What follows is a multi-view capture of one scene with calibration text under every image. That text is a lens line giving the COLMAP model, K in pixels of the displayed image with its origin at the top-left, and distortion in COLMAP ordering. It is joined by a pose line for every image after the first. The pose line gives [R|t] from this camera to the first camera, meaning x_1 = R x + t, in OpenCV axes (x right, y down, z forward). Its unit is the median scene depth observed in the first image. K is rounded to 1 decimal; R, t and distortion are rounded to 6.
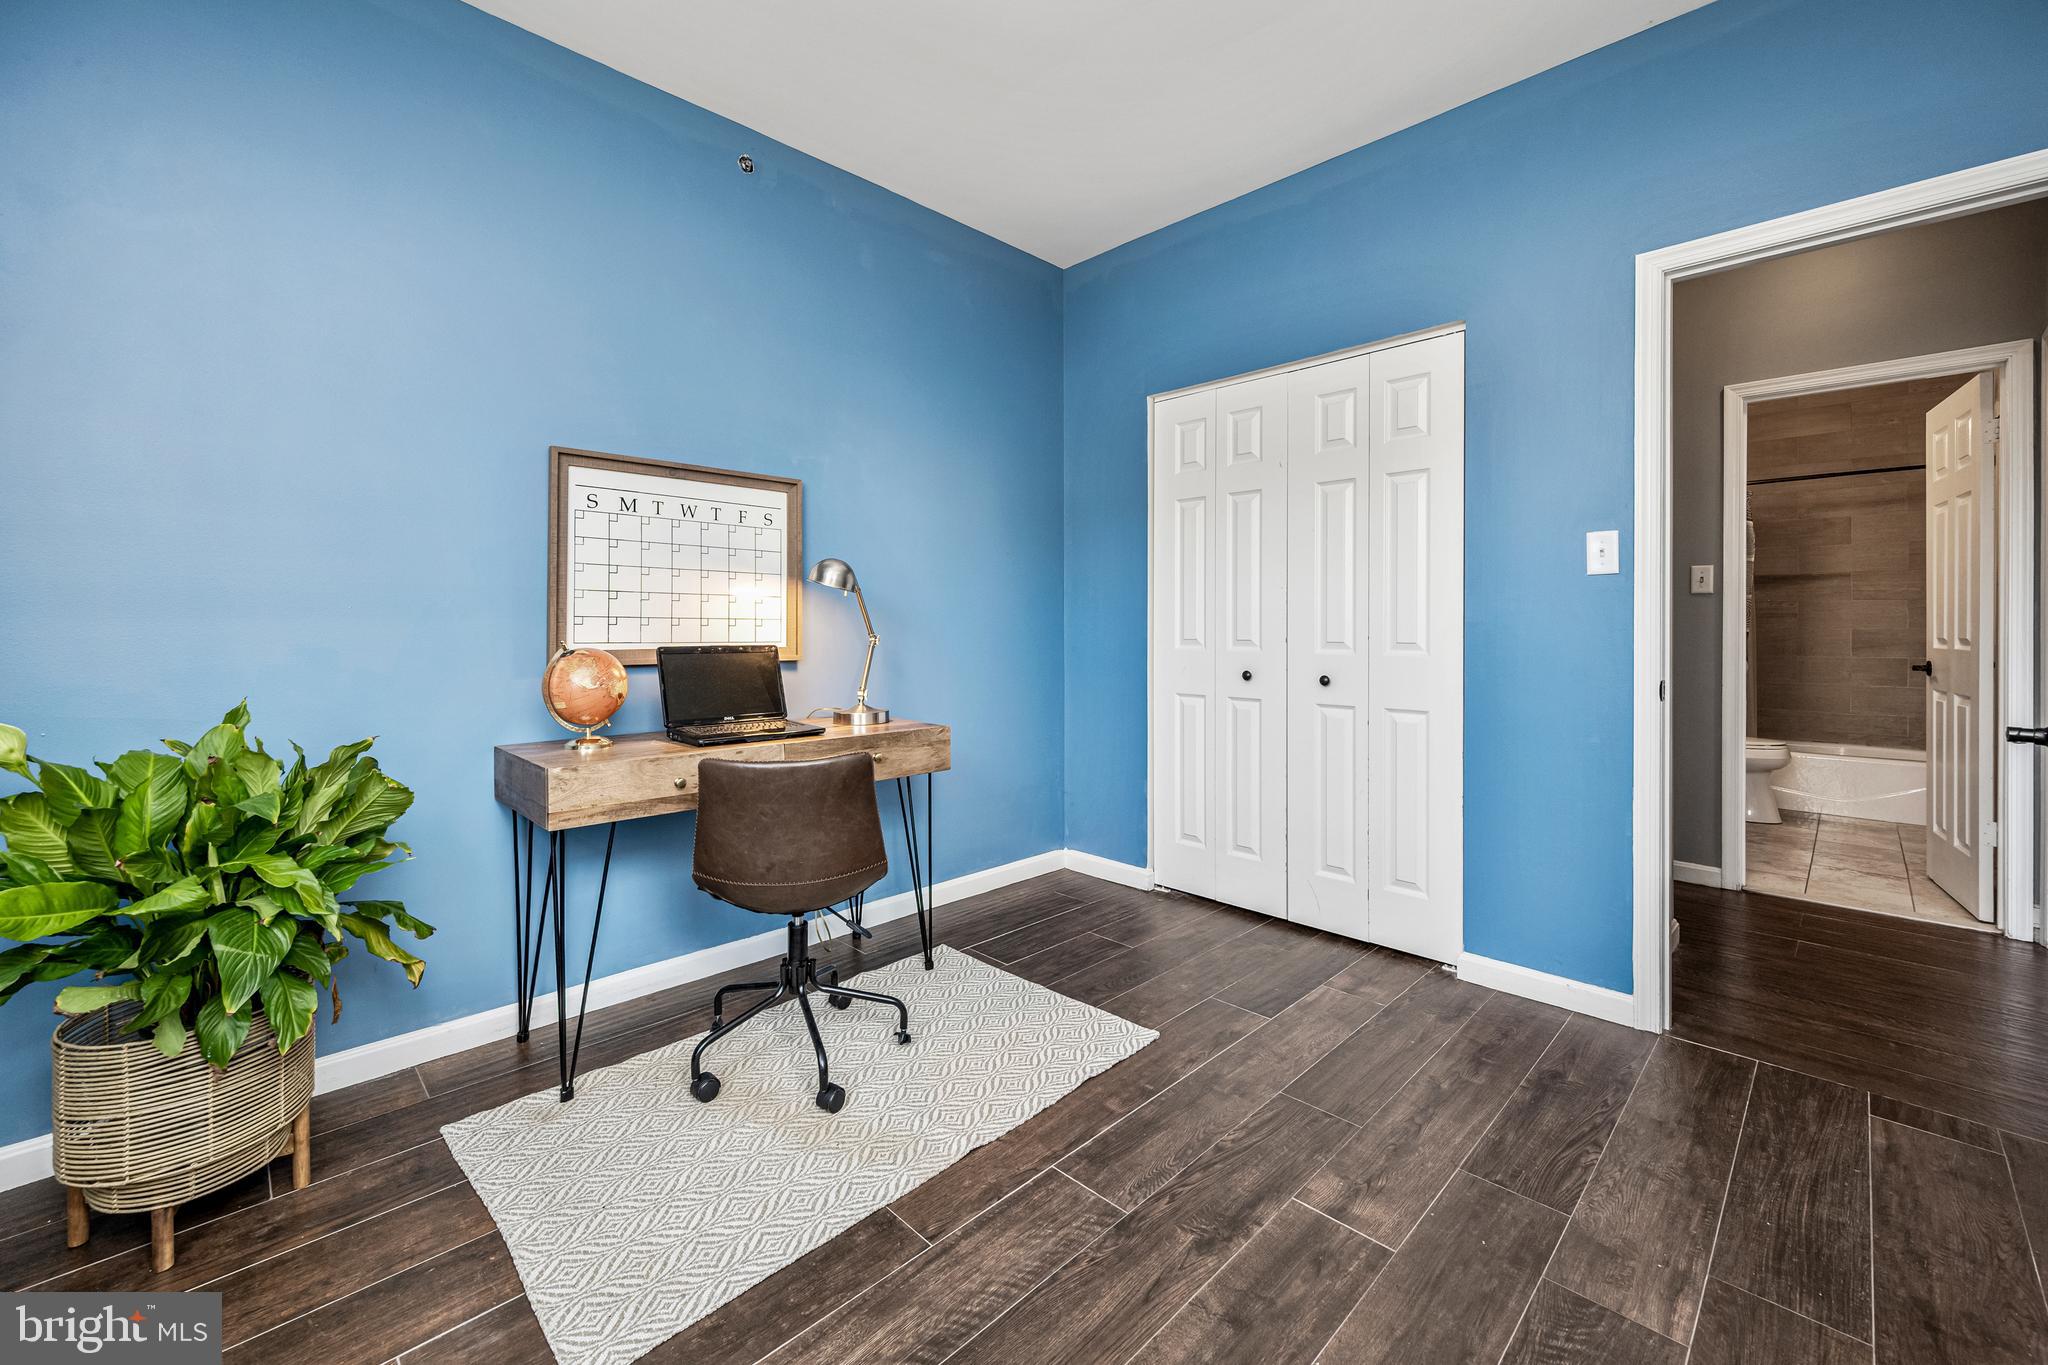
lens RADIAL K [[813.6, 0, 1022.8], [0, 813.6, 637.2], [0, 0, 1]] dist [0.001252, 0.000255]
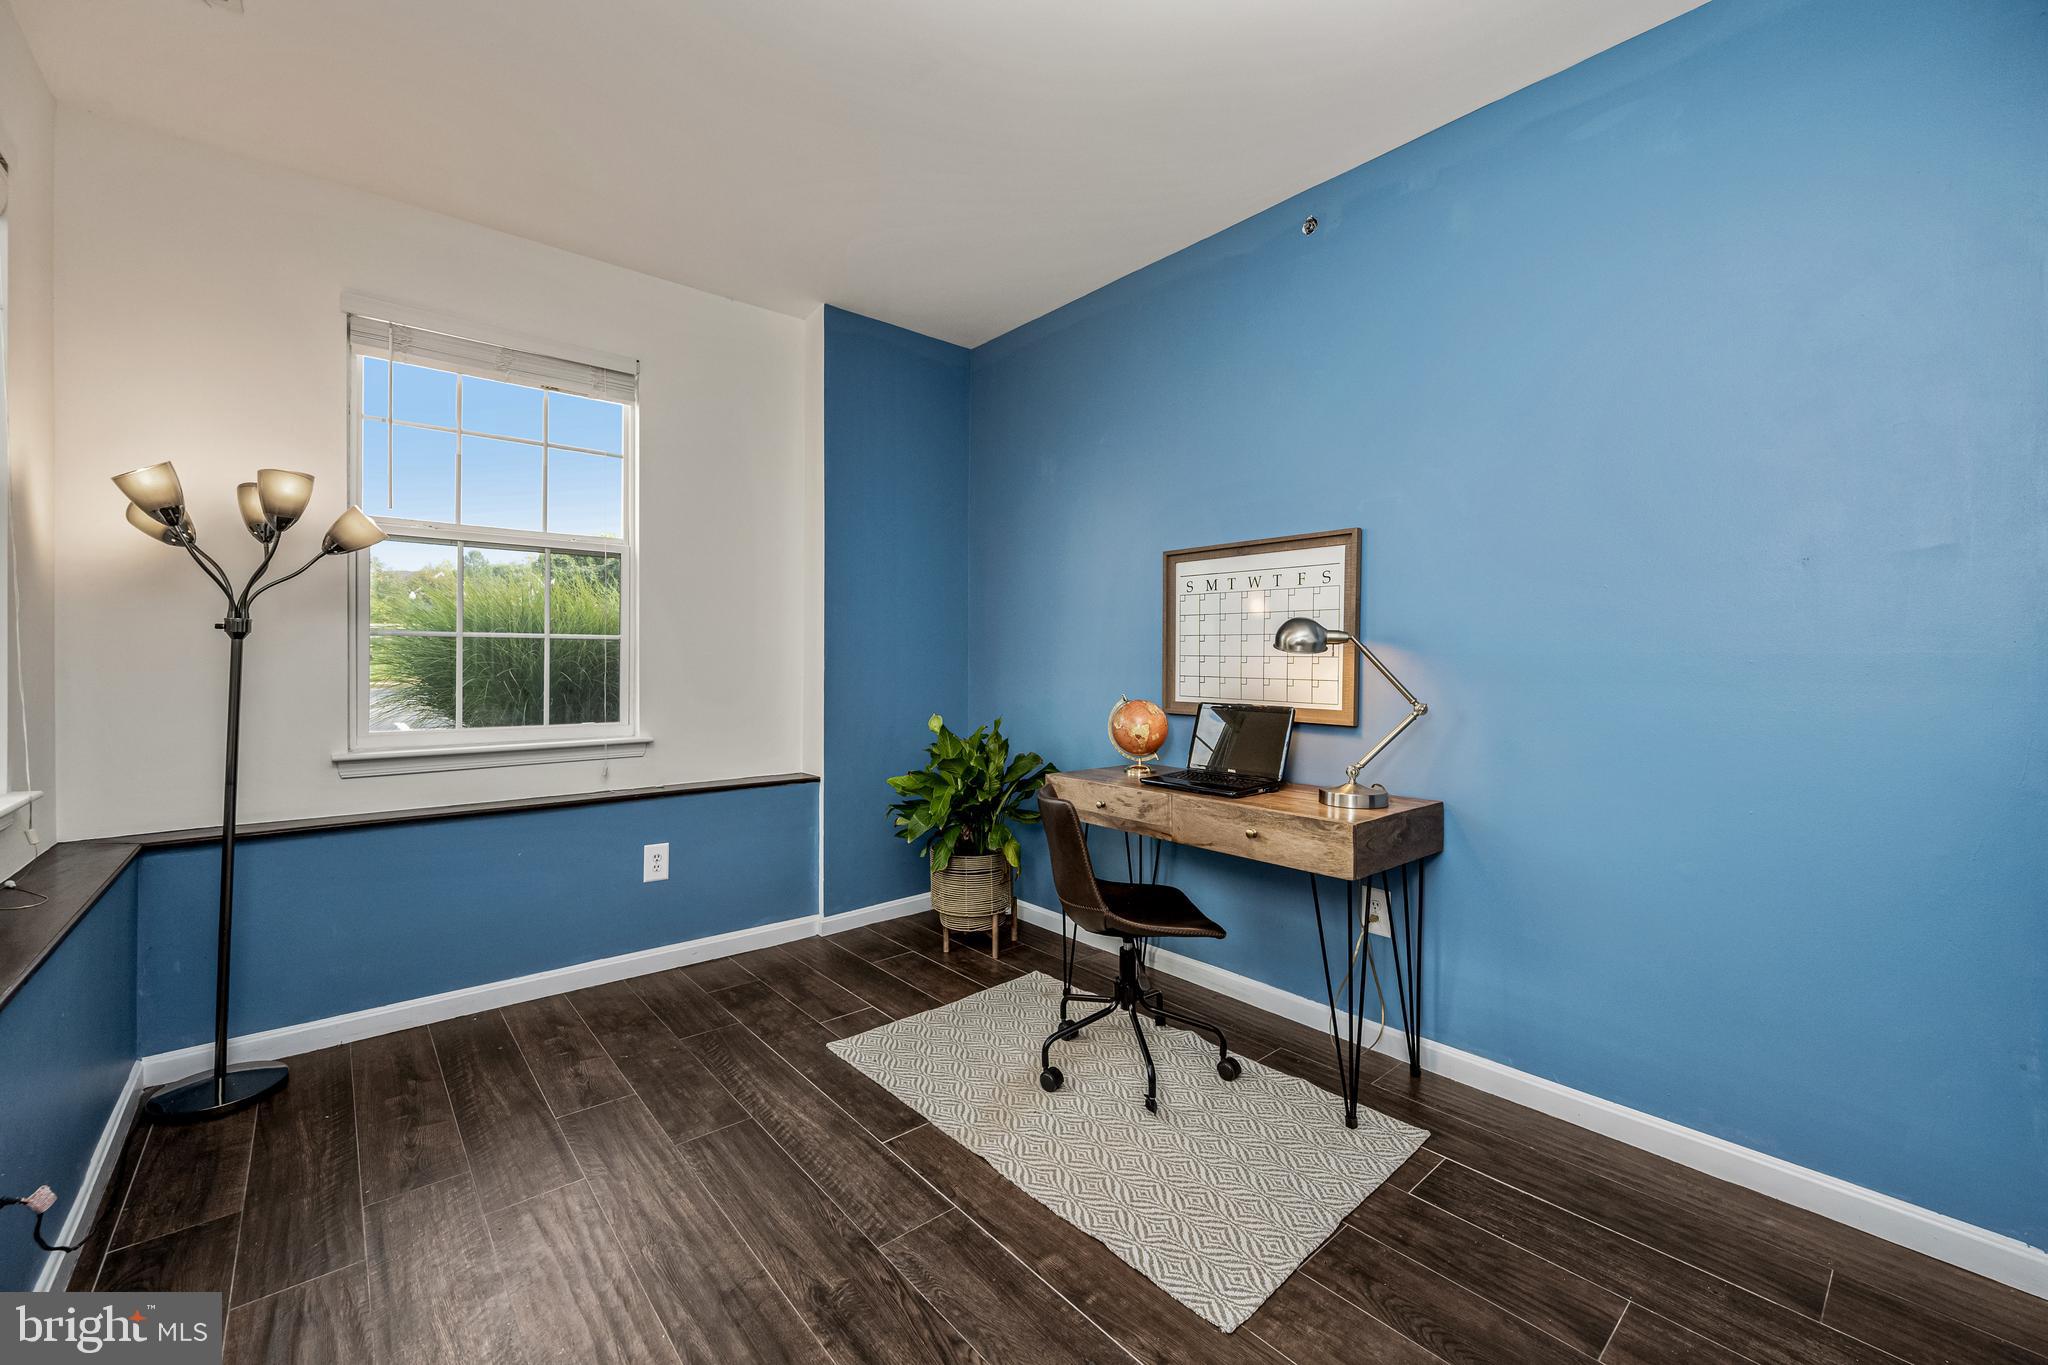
lens RADIAL K [[813.6, 0, 1028.6], [0, 813.6, 661.0], [0, 0, 1]] dist [0.001252, 0.000255]
pose [[-0.047866, 0.003630, -0.998847, 0.783769], [-0.015165, 0.999875, 0.004361, -0.051026], [0.998739, 0.015357, -0.047805, 0.812955]]
